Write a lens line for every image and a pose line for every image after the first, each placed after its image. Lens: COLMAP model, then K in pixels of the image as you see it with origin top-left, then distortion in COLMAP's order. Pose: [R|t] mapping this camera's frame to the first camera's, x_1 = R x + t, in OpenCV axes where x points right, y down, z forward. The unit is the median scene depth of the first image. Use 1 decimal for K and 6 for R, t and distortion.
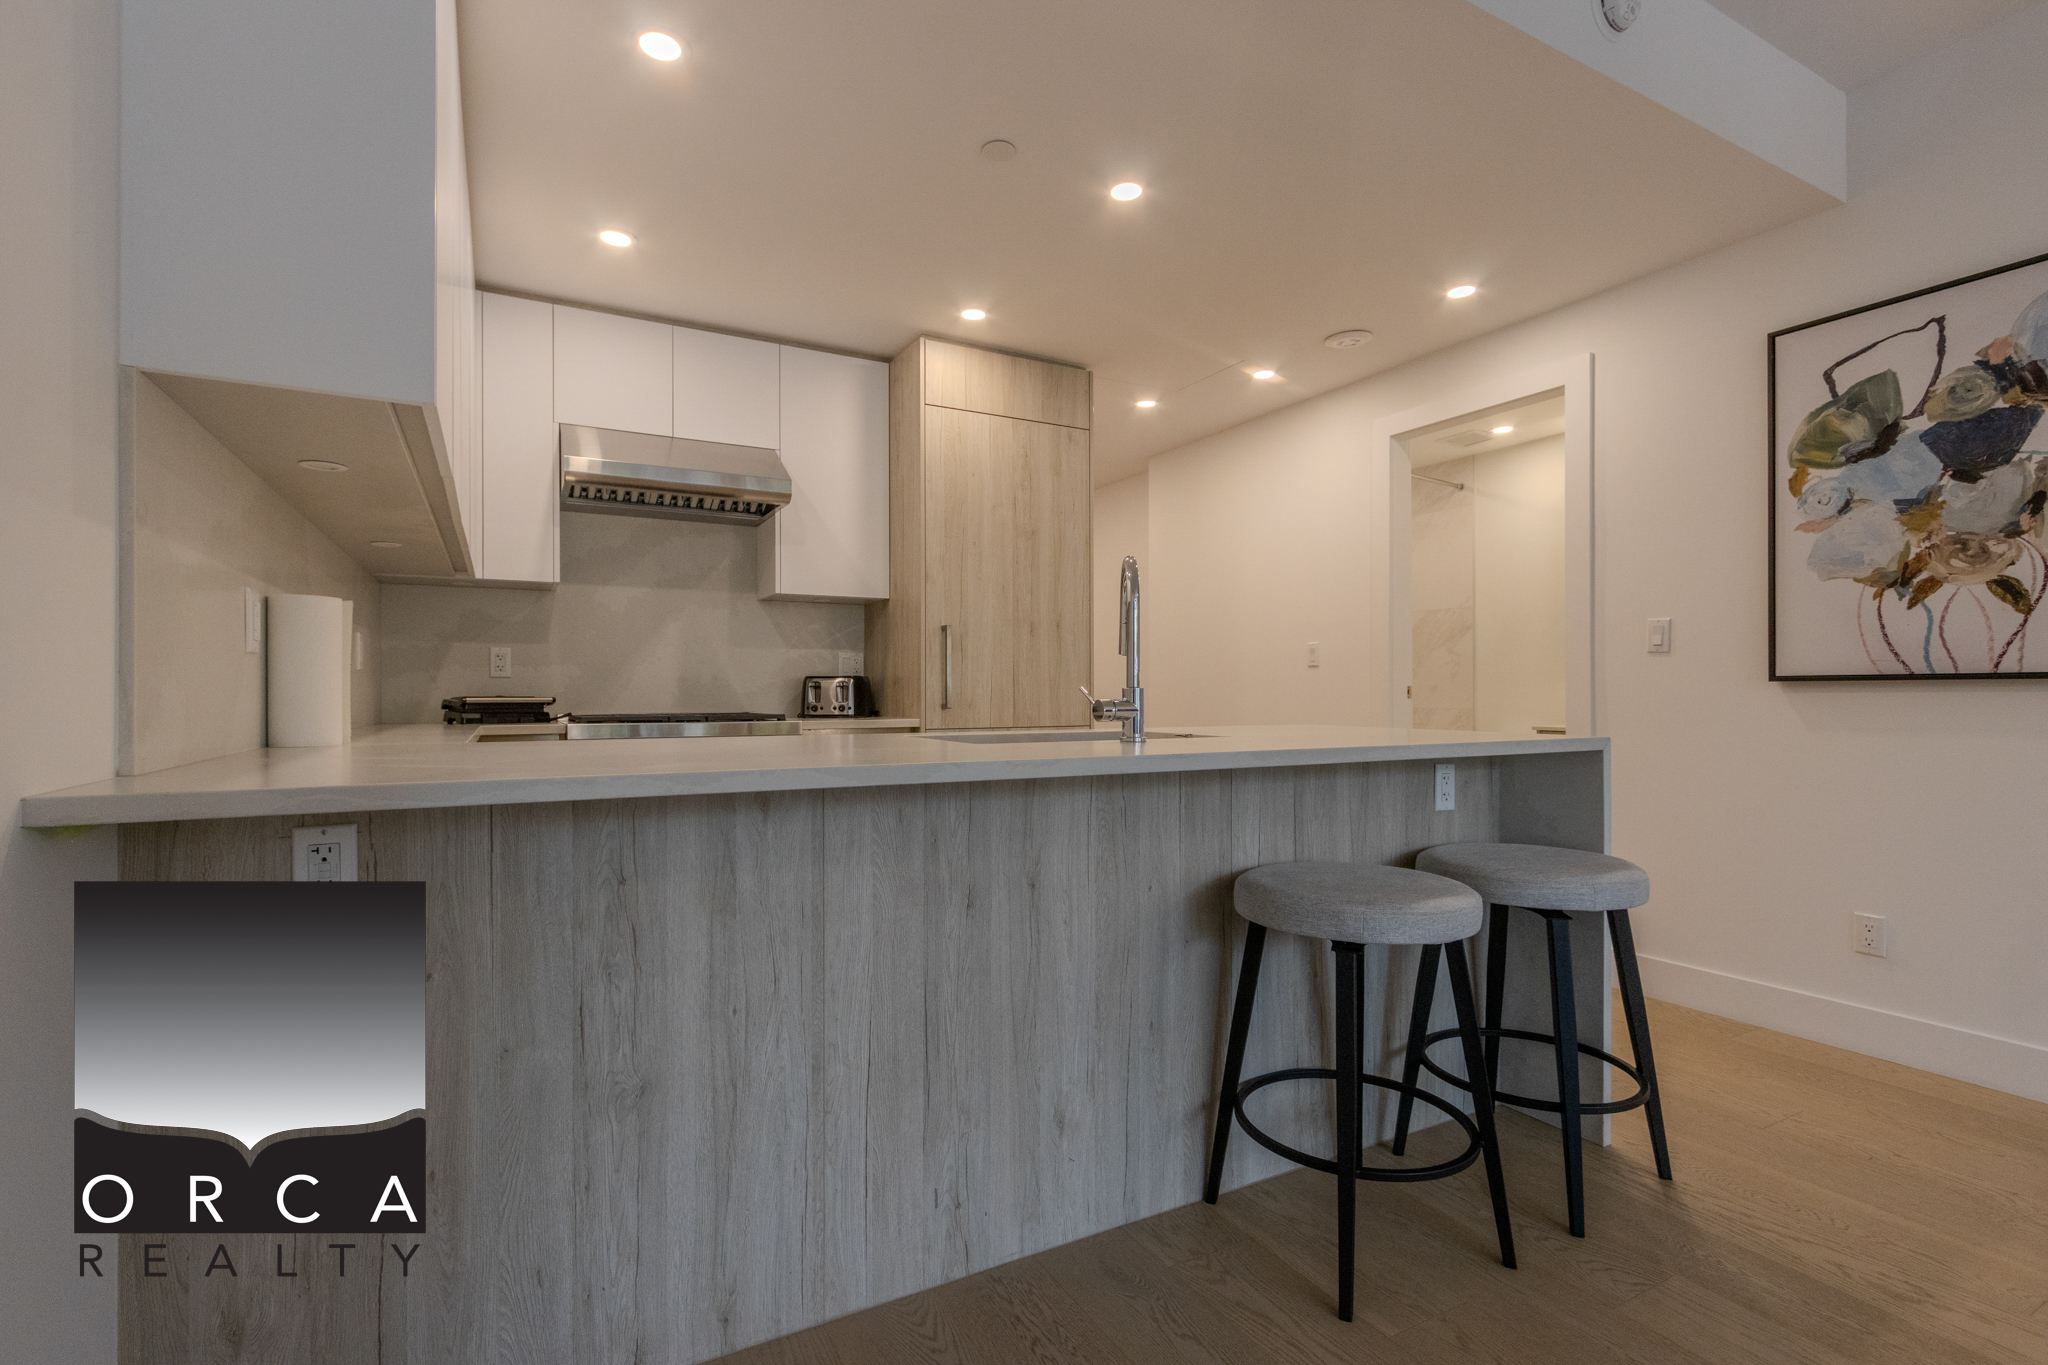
lens RADIAL K [[930.2, 0, 1006.0], [0, 930.2, 691.8], [0, 0, 1]] dist [0.006477, -0.002723]
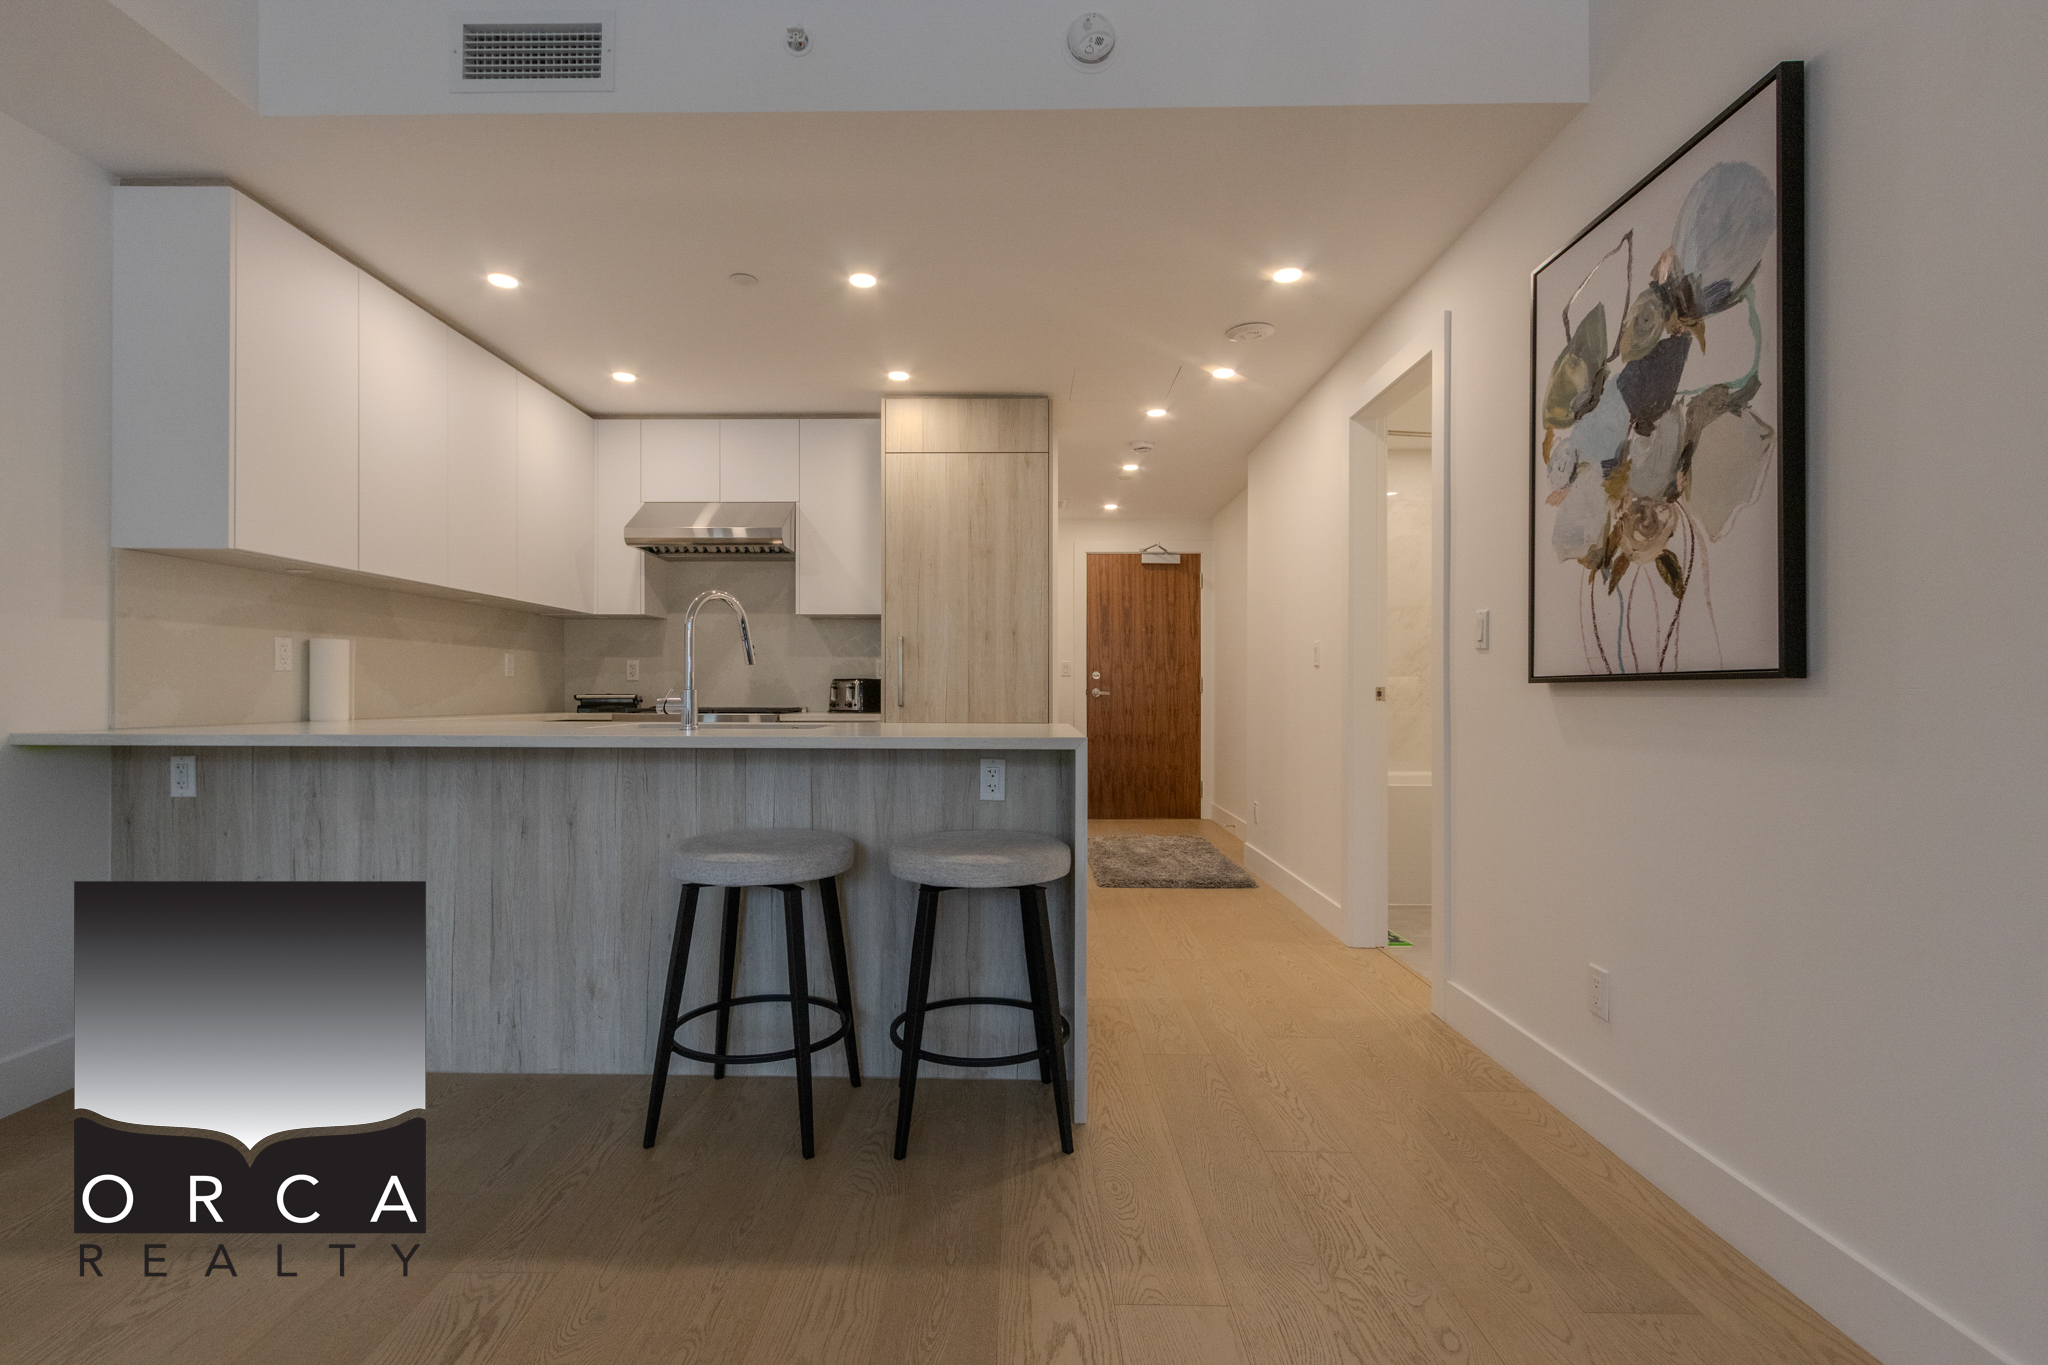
lens RADIAL K [[930.2, 0, 1005.2], [0, 930.2, 692.8], [0, 0, 1]] dist [0.006477, -0.002723]
pose [[0.873830, 0.003658, -0.486219, 1.013327], [-0.002515, 0.999992, 0.003004, -0.004429], [0.486226, -0.001403, 0.873832, 0.035267]]
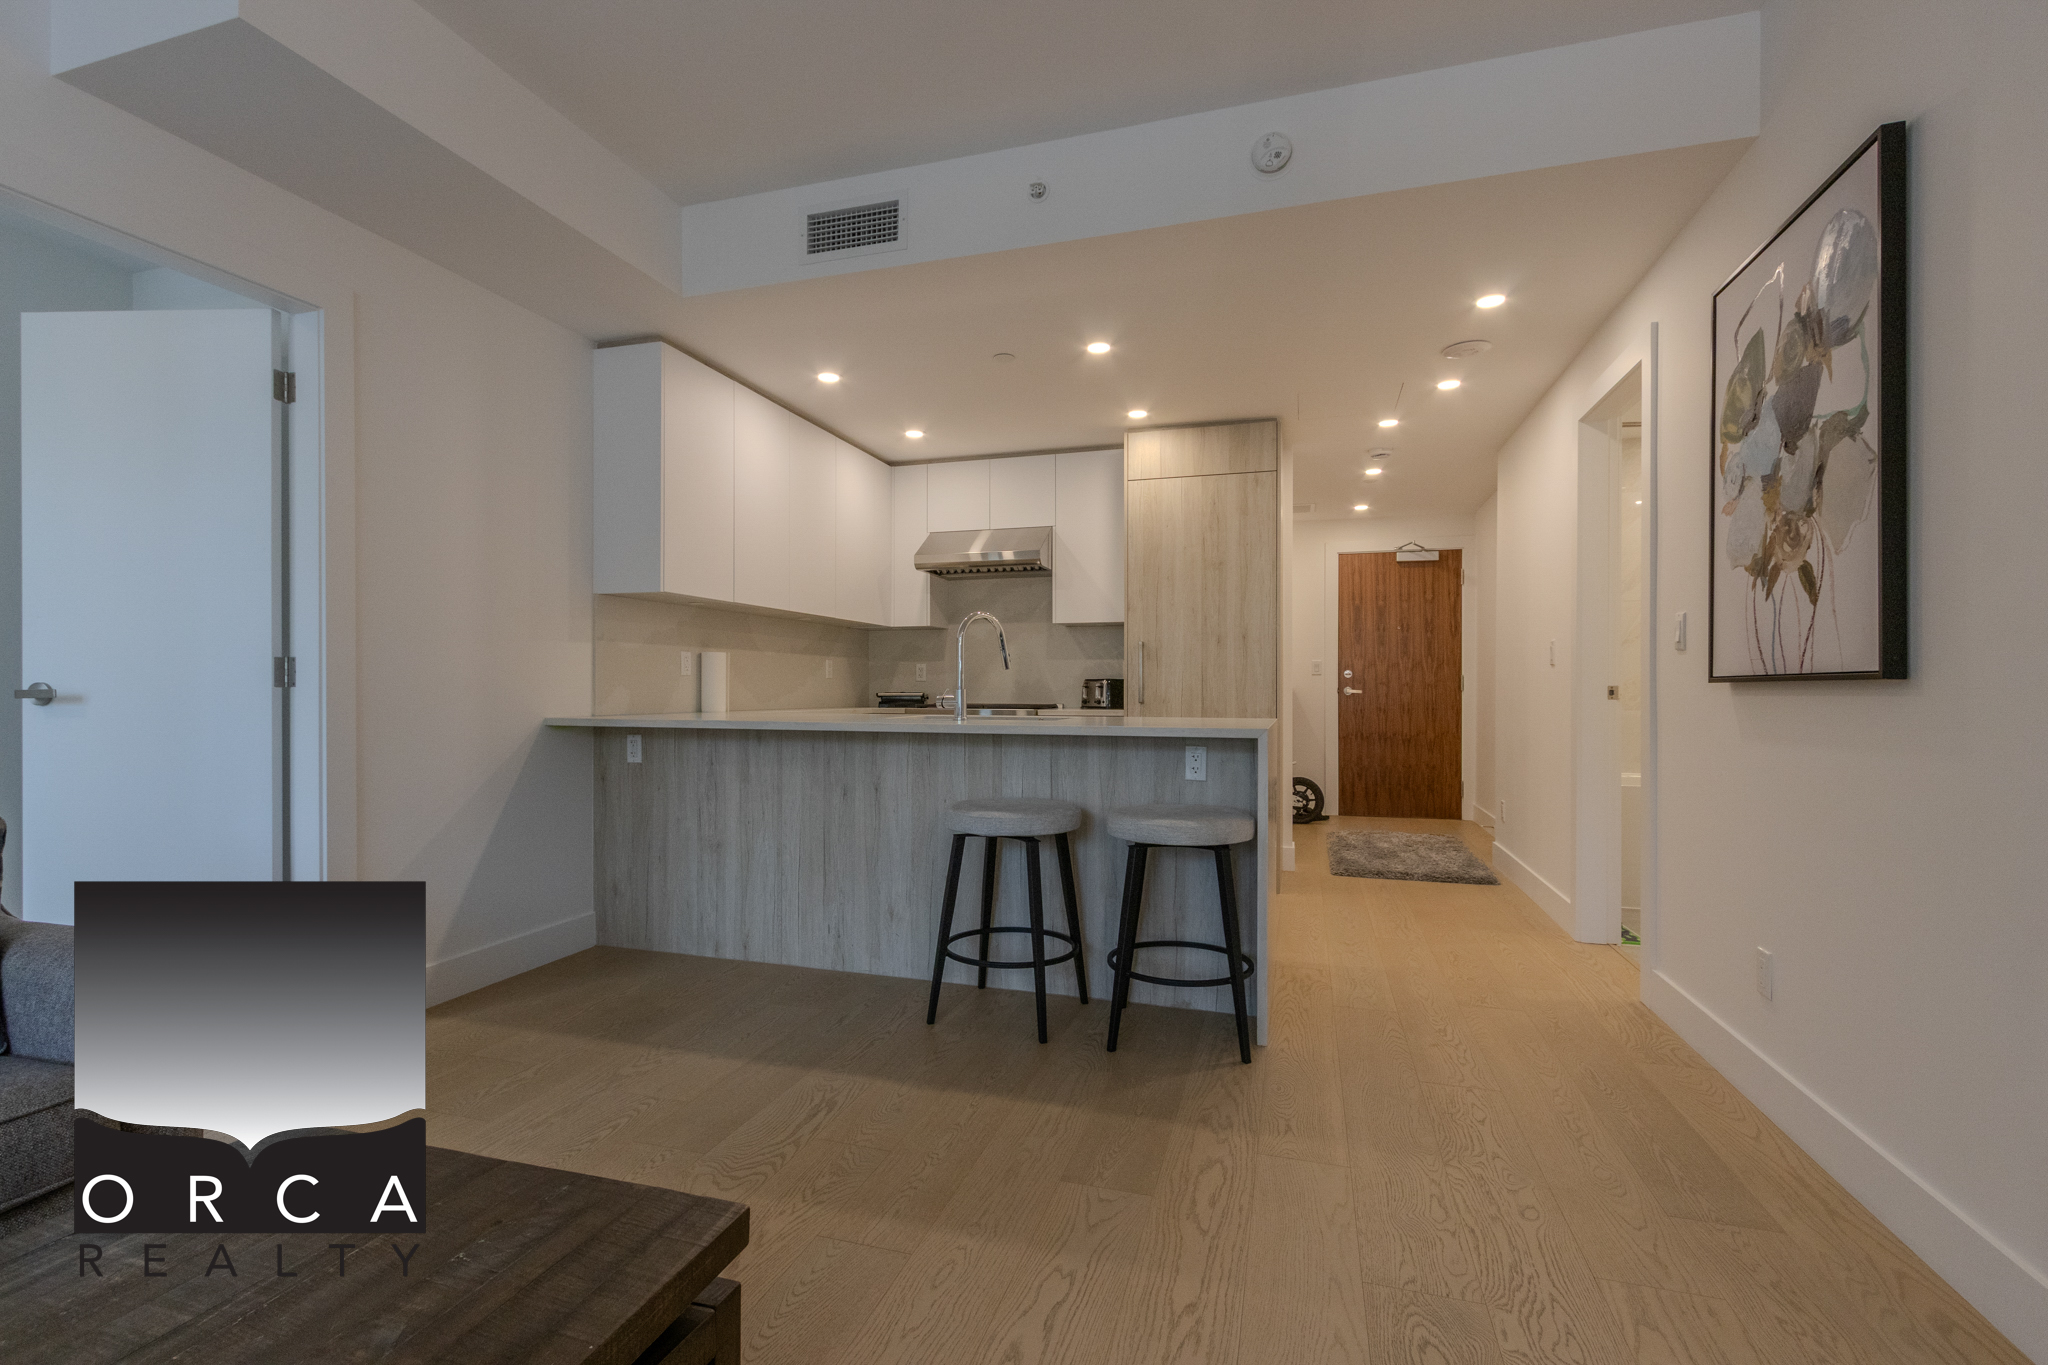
lens RADIAL K [[930.2, 0, 1006.4], [0, 930.2, 693.2], [0, 0, 1]] dist [0.006477, -0.002723]
pose [[0.697589, 0.005613, -0.716476, 1.232729], [-0.001637, 0.999979, 0.006241, -0.006838], [0.716496, -0.003181, 0.697584, -0.136836]]
